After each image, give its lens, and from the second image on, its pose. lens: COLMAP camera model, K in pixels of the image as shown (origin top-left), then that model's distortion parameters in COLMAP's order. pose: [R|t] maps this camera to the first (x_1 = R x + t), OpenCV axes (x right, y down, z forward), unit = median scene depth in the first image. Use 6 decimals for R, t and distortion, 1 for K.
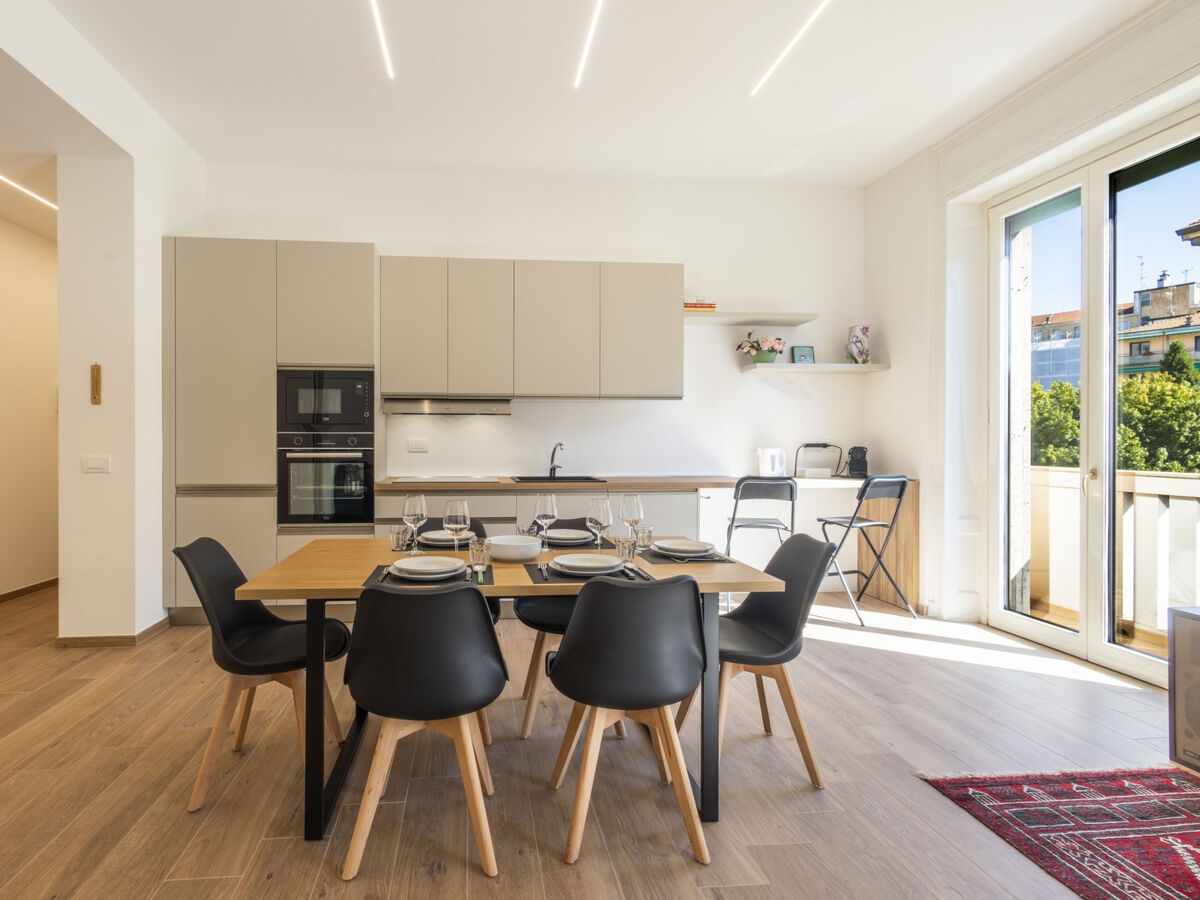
lens RADIAL K [[627.3, 0, 528.1], [0, 627.3, 445.7], [0, 0, 1]] dist [0.011203, -0.005631]
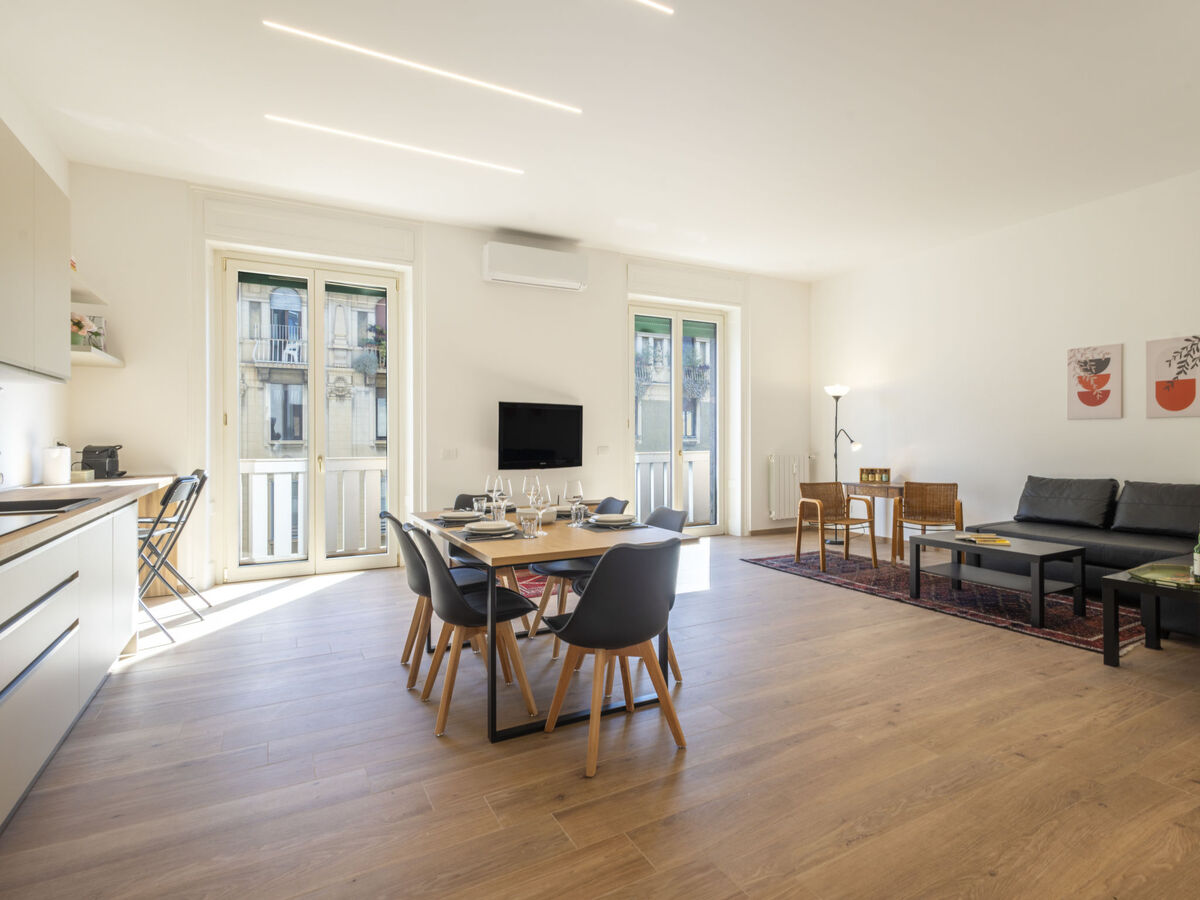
lens RADIAL K [[619.8, 0, 642.4], [0, 619.8, 442.4], [0, 0, 1]] dist [-0.001104, 0.000564]
pose [[-0.425924, -0.006291, 0.904737, -0.779275], [0.007755, 0.999914, 0.010604, -0.007868], [-0.904726, 0.011533, -0.425839, 0.779749]]
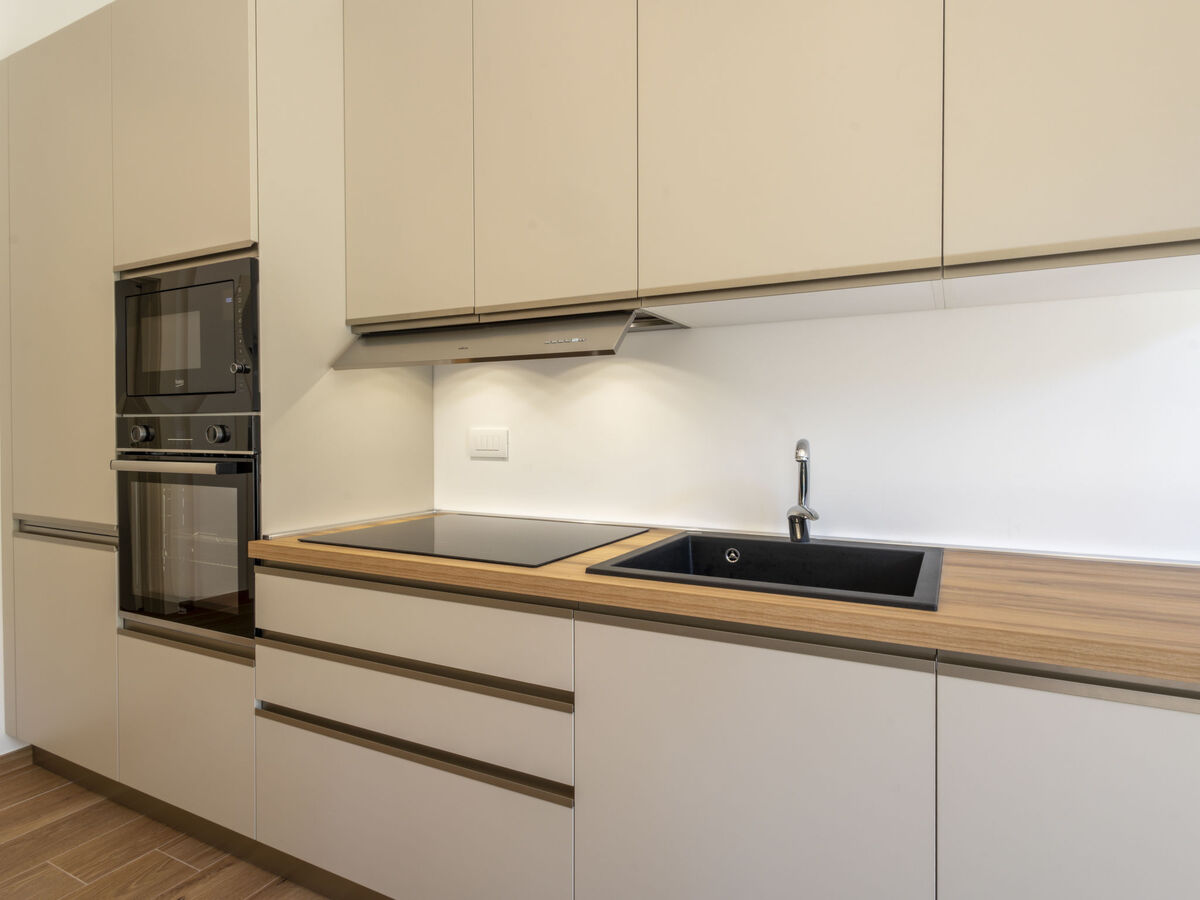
lens RADIAL K [[639.8, 0, 600.0], [0, 639.8, 450.0], [0, 0, 1]] dist [-0.000433, -0.000357]
pose [[0.854260, 0.014719, -0.519637, 0.148329], [-0.004275, 0.999764, 0.021291, -0.006817], [0.519828, -0.015967, 0.854122, 0.762423]]
